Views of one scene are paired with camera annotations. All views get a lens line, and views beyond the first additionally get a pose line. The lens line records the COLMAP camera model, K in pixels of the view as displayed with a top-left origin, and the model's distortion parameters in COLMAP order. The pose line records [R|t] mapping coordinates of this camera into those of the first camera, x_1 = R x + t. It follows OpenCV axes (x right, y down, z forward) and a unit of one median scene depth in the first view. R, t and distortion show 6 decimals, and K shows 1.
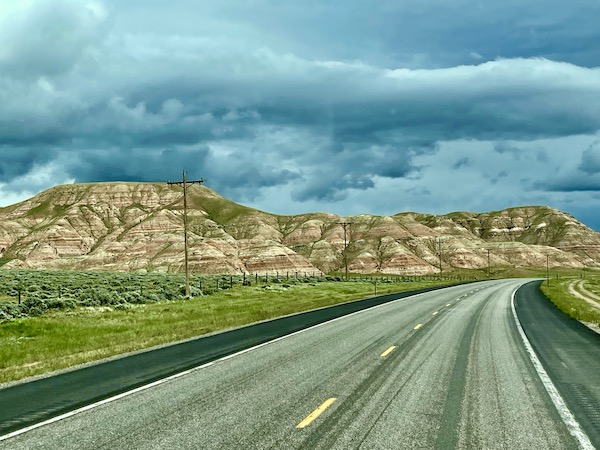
lens RADIAL K [[1045.9, 0, 300.4], [0, 1045.9, 224.2], [0, 0, 1]] dist [-0.348305, 0.000000]
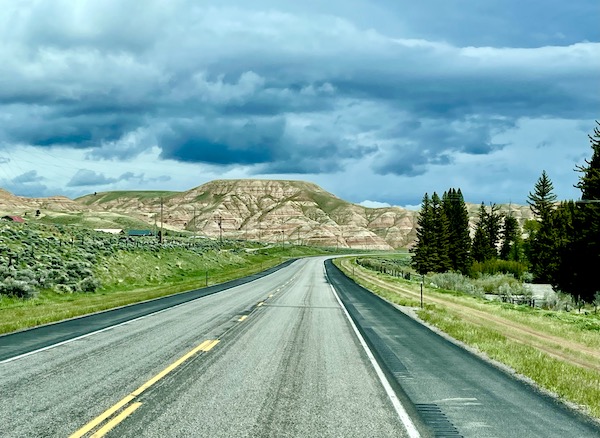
lens RADIAL K [[1140.6, 0, 299.3], [0, 1140.6, 220.8], [0, 0, 1]] dist [-0.399789, 0.000000]
pose [[0.996691, 0.050550, -0.063660, -0.011188], [-0.049048, 0.998485, 0.024938, -0.025776], [0.064824, -0.021733, 0.997660, -0.588251]]
